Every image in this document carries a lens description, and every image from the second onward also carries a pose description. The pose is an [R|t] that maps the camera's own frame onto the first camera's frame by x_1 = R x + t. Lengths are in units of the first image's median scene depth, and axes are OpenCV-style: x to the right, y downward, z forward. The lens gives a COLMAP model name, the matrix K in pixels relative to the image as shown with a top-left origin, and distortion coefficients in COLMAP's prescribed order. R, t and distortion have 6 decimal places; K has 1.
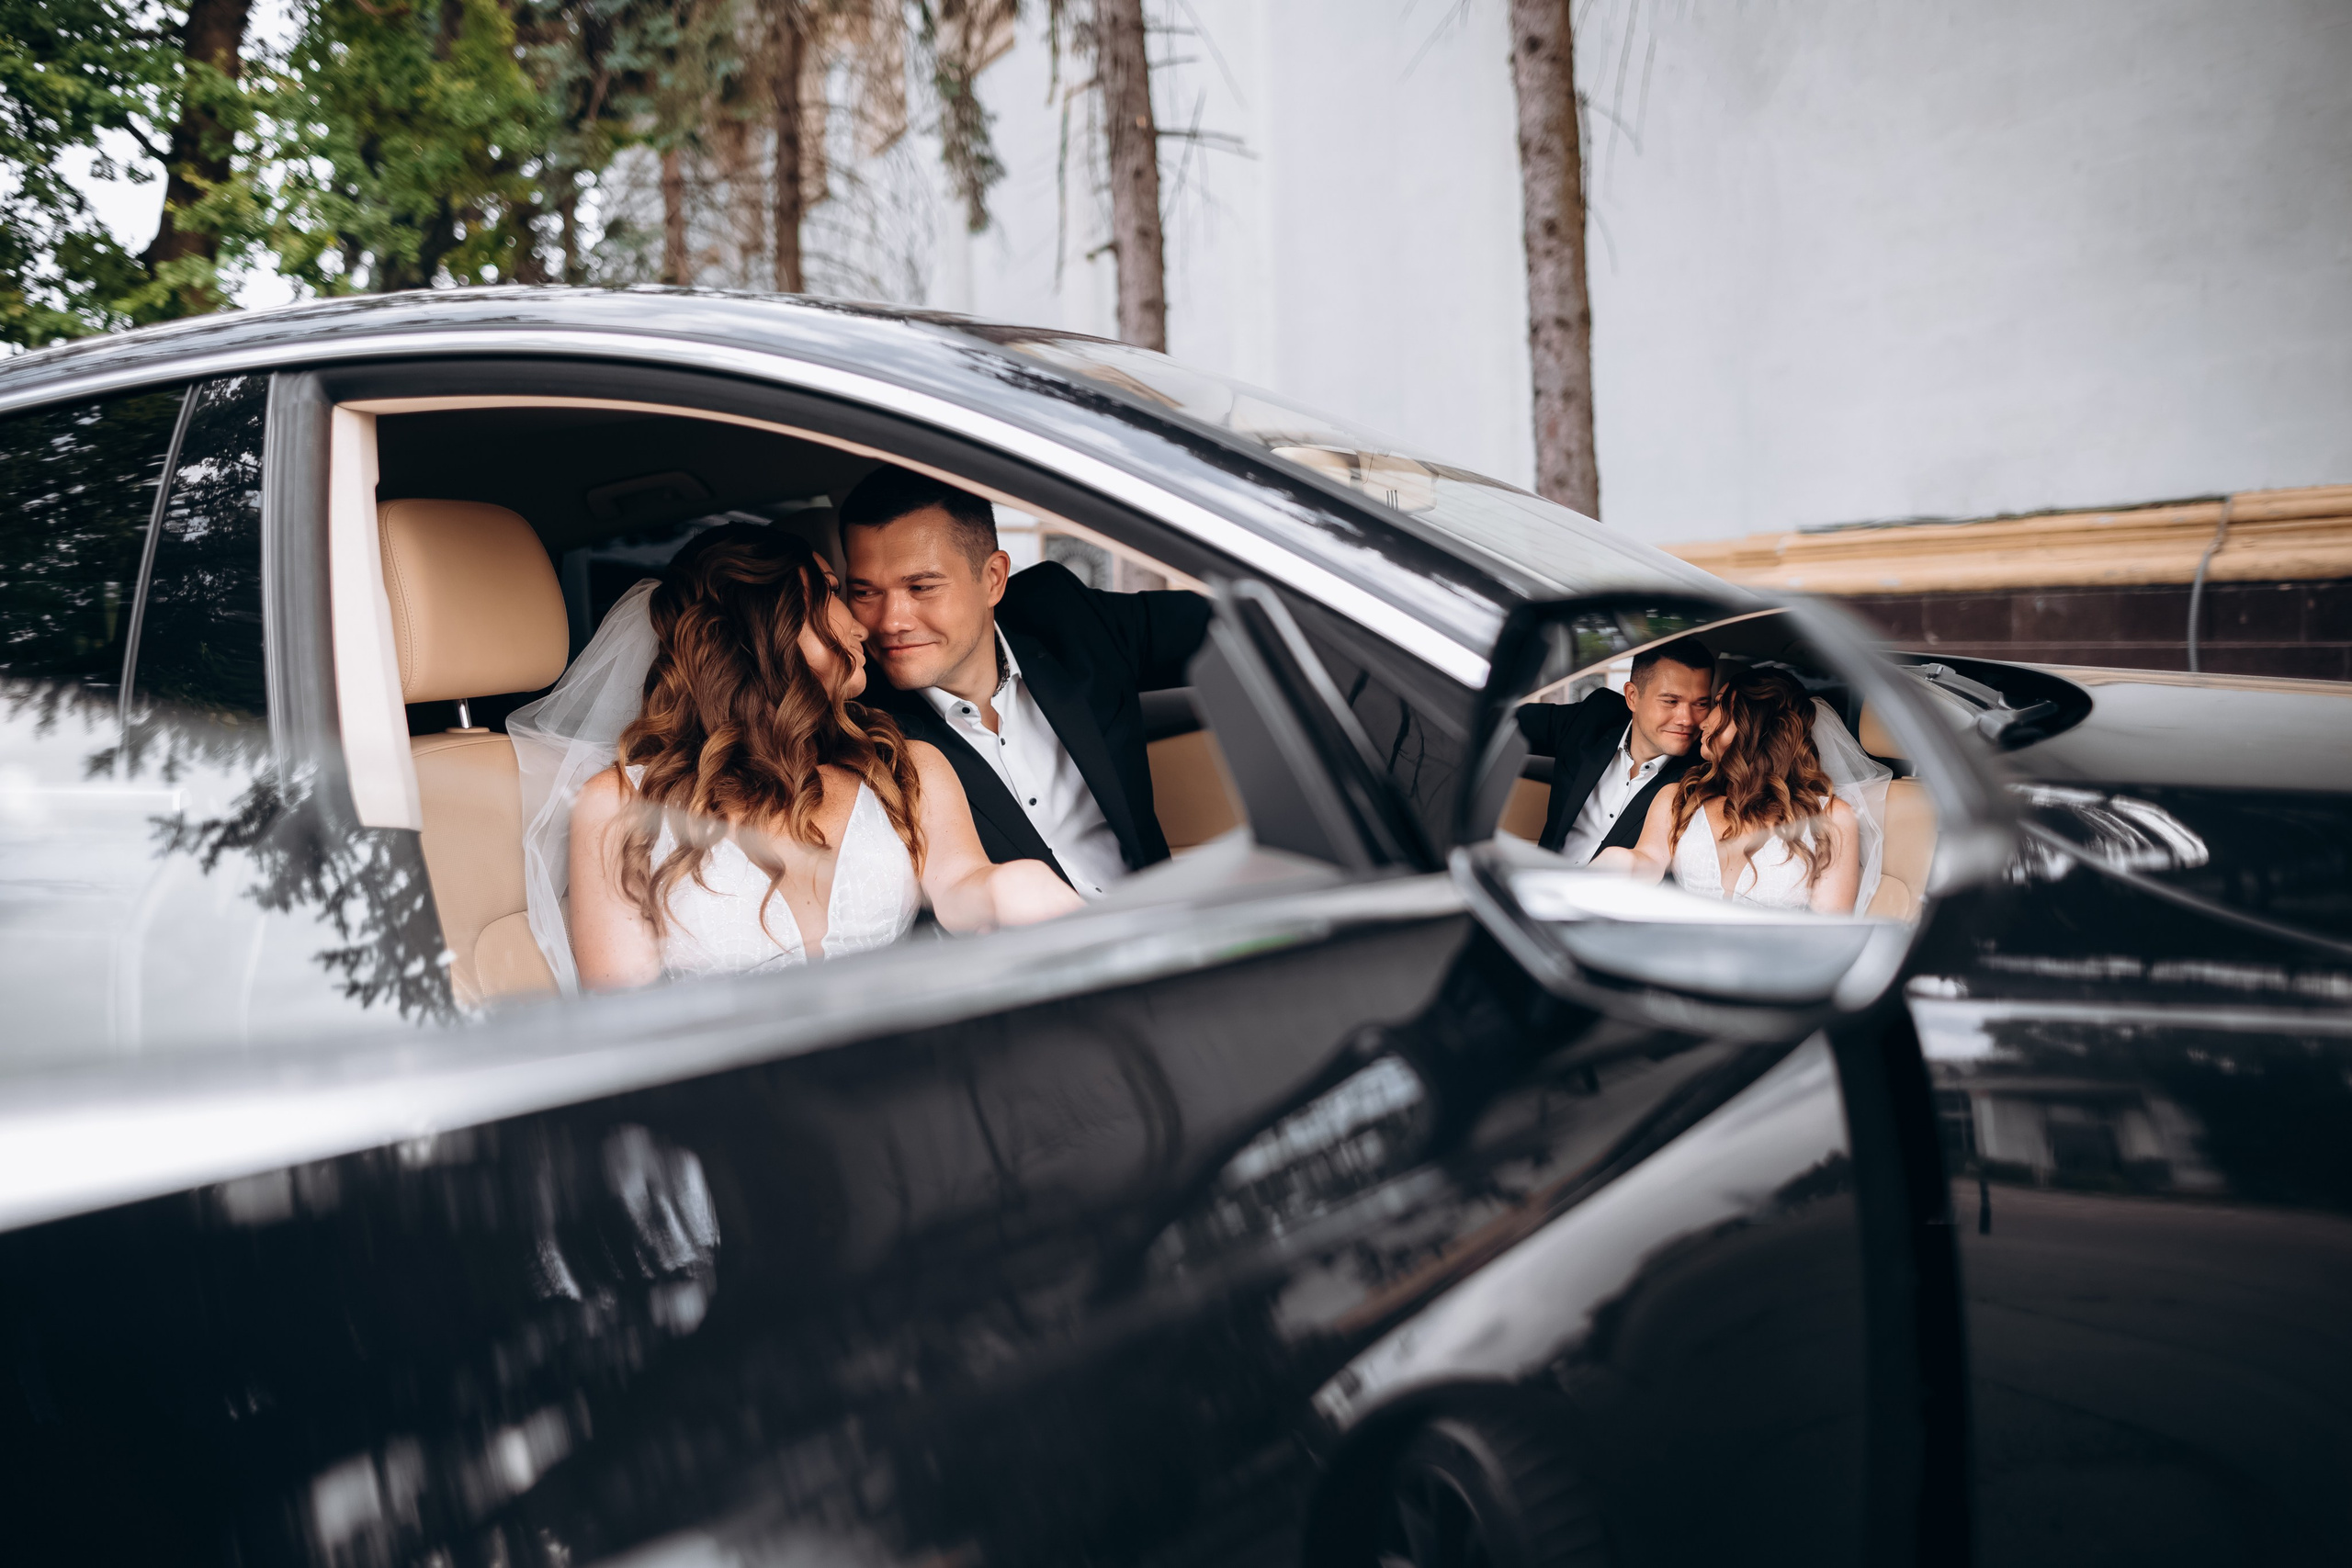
lens RADIAL K [[1687.5, 0, 1156.9], [0, 1687.5, 773.7], [0, 0, 1]] dist [-0.030154, 0.031411]
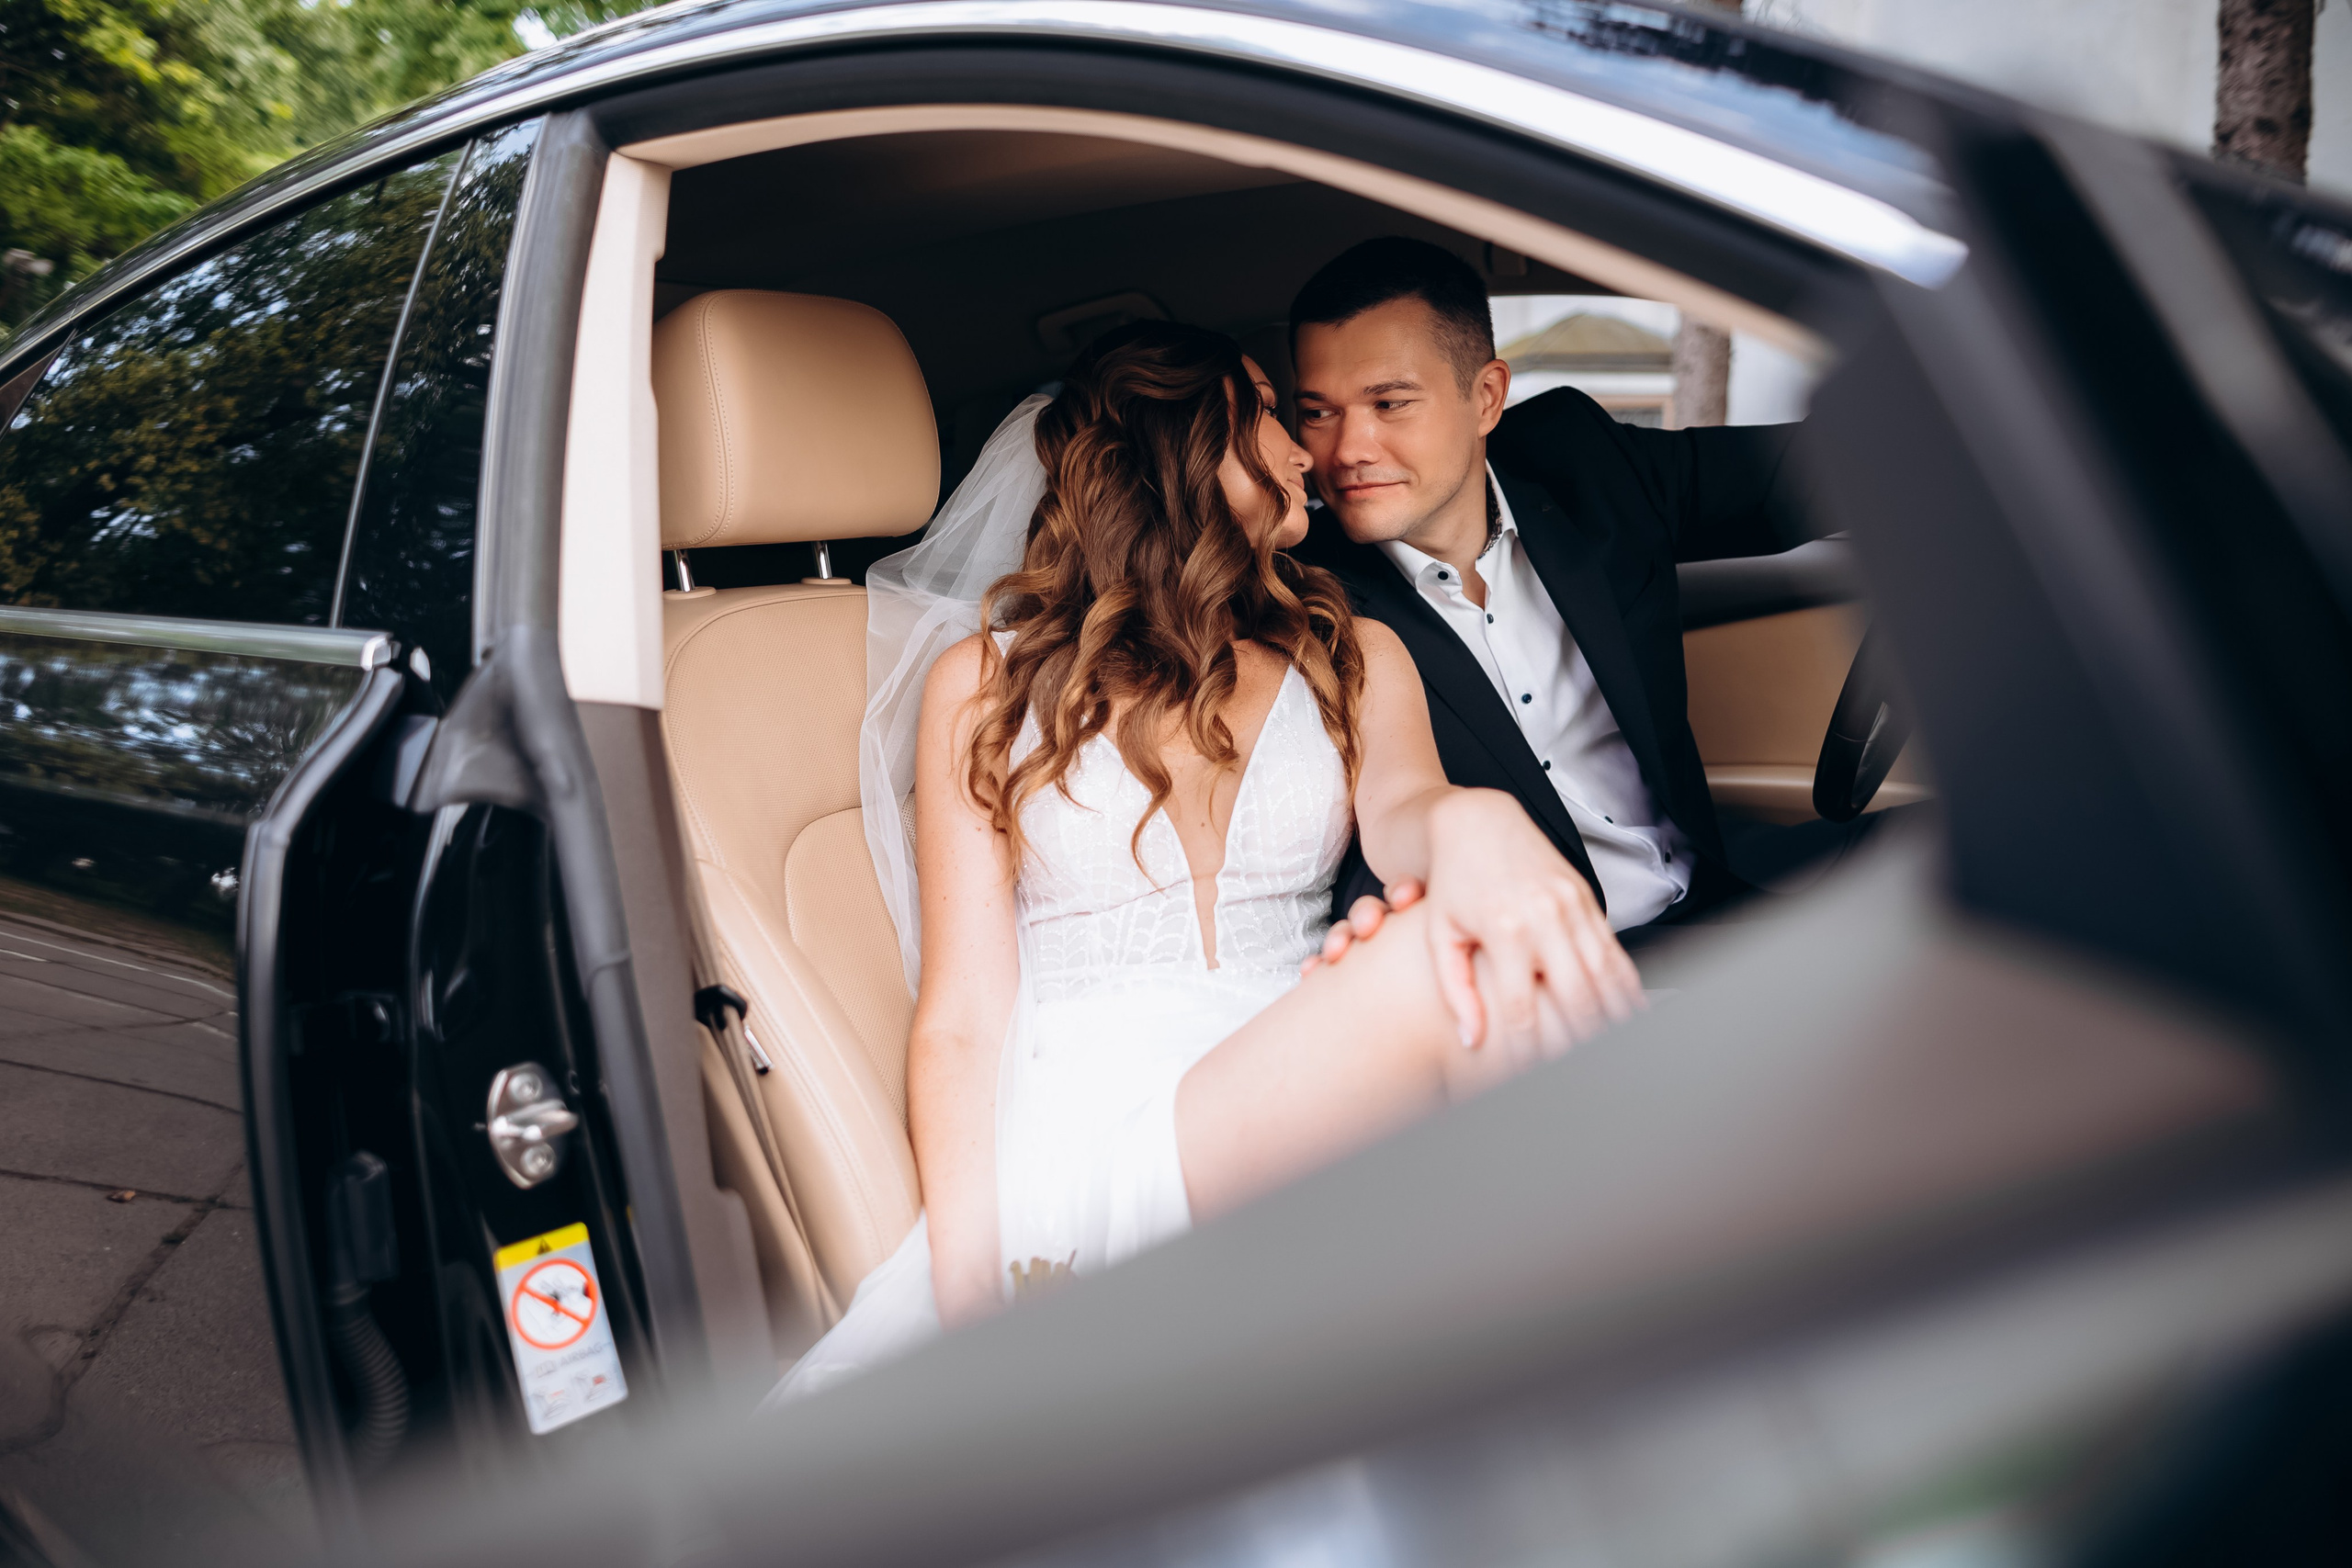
lens RADIAL K [[1687.5, 0, 1153.3], [0, 1687.5, 801.4], [0, 0, 1]] dist [-0.030154, 0.031411]
pose [[0.949863, 0.067164, -0.305366, 0.001314], [-0.039188, 0.994528, 0.096845, -0.005289], [0.310199, -0.080023, 0.947298, 0.261841]]
